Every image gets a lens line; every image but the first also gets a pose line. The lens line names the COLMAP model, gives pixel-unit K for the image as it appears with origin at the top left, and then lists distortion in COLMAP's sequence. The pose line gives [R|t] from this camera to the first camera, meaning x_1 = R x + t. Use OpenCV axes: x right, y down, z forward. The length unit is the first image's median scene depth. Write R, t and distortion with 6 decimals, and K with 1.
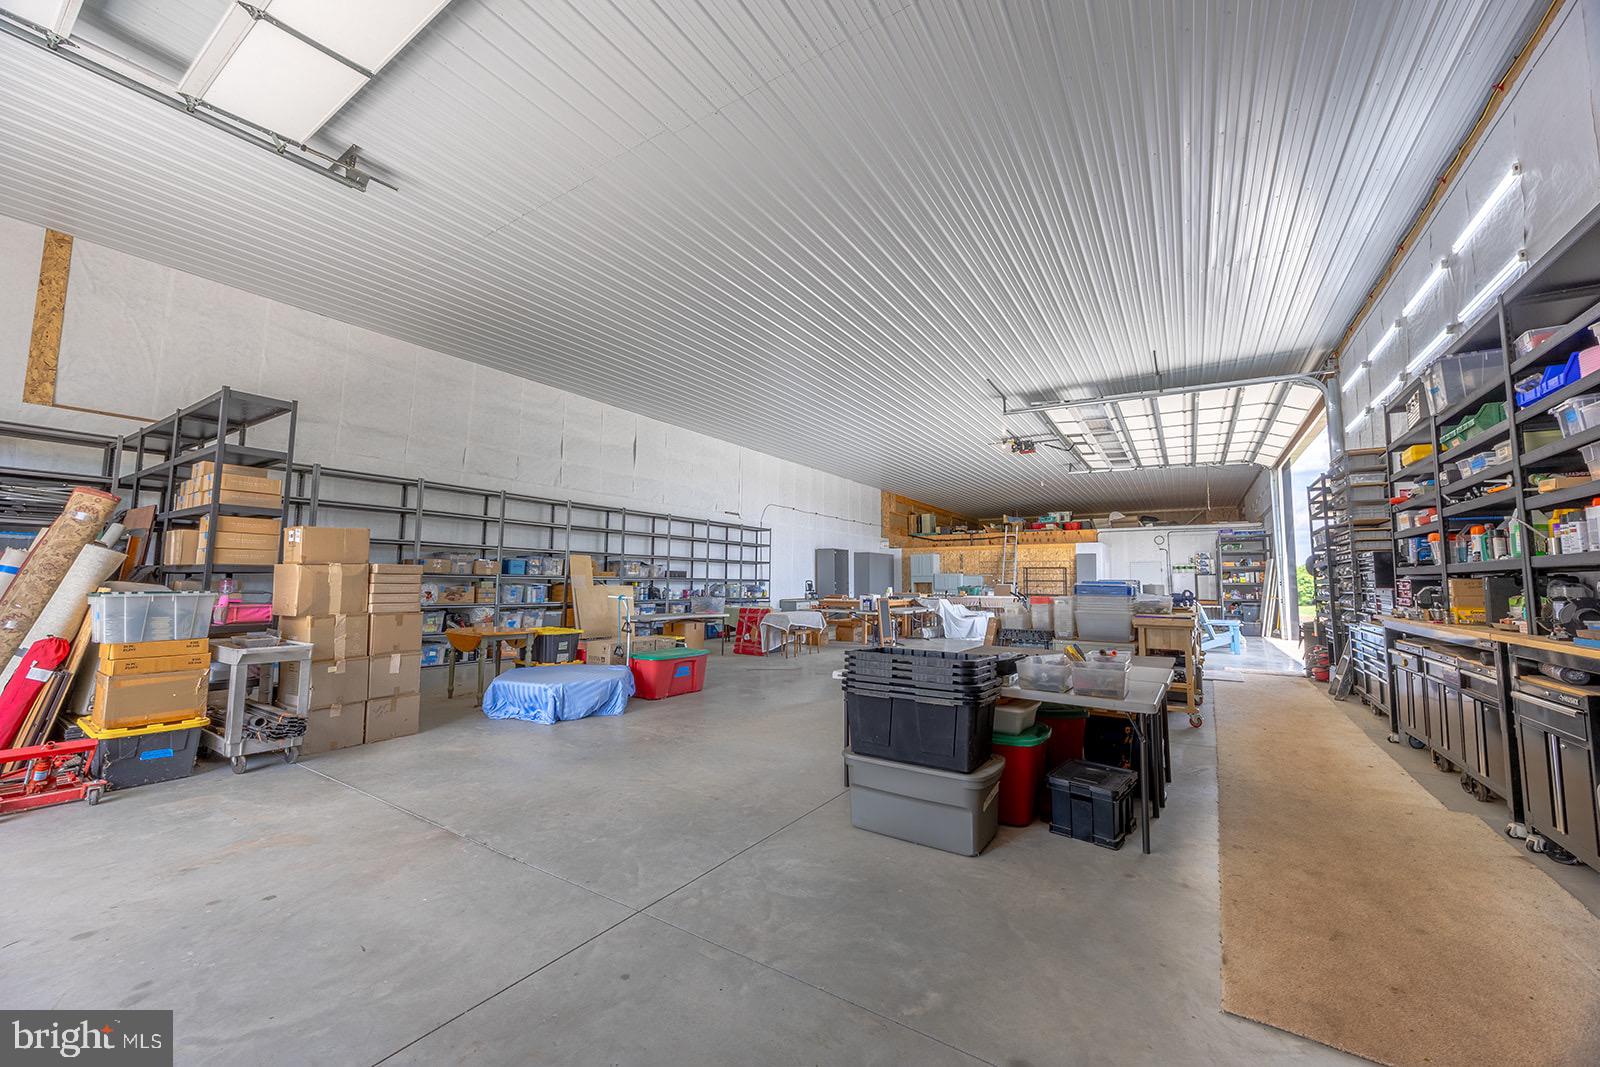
lens RADIAL K [[619.8, 0, 806.2], [0, 619.8, 527.0], [0, 0, 1]] dist [-0.000749, -0.000013]
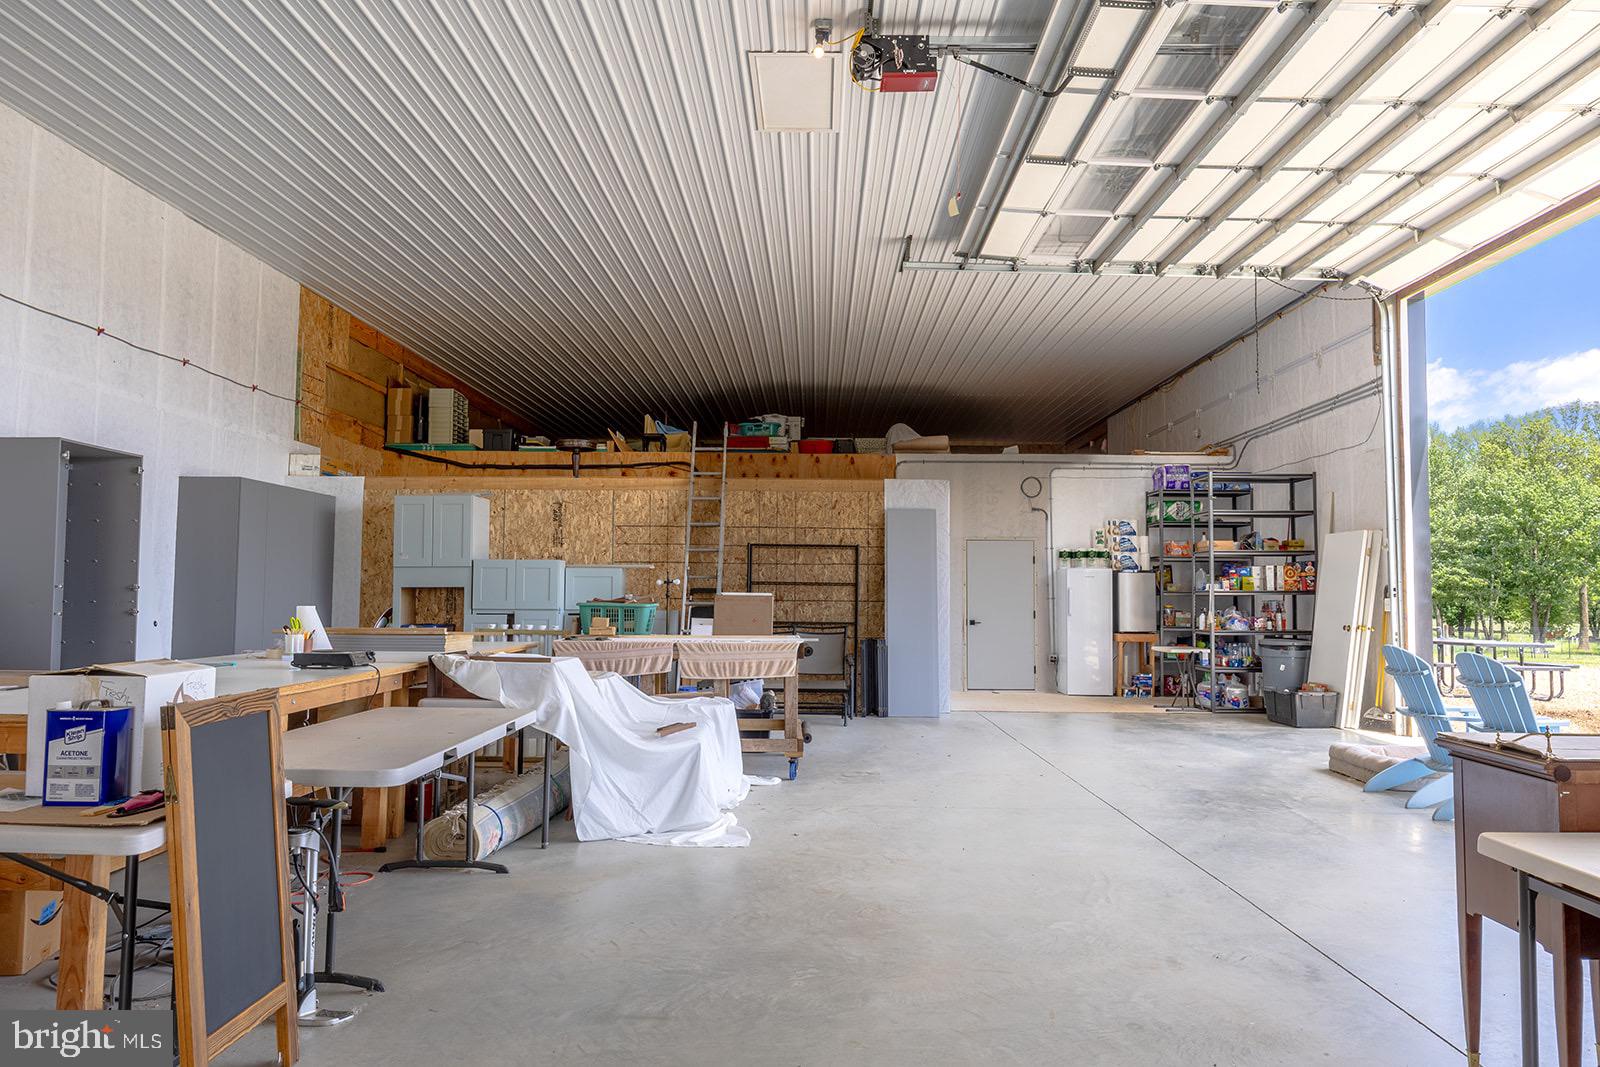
lens RADIAL K [[1069.3, 0, 803.1], [0, 1069.3, 531.5], [0, 0, 1]] dist [0.004307, 0.001364]
pose [[0.851788, 0.031823, 0.522919, 0.065155], [-0.049869, 0.998546, 0.020464, 0.041584], [-0.521508, -0.043508, 0.852137, 0.448957]]
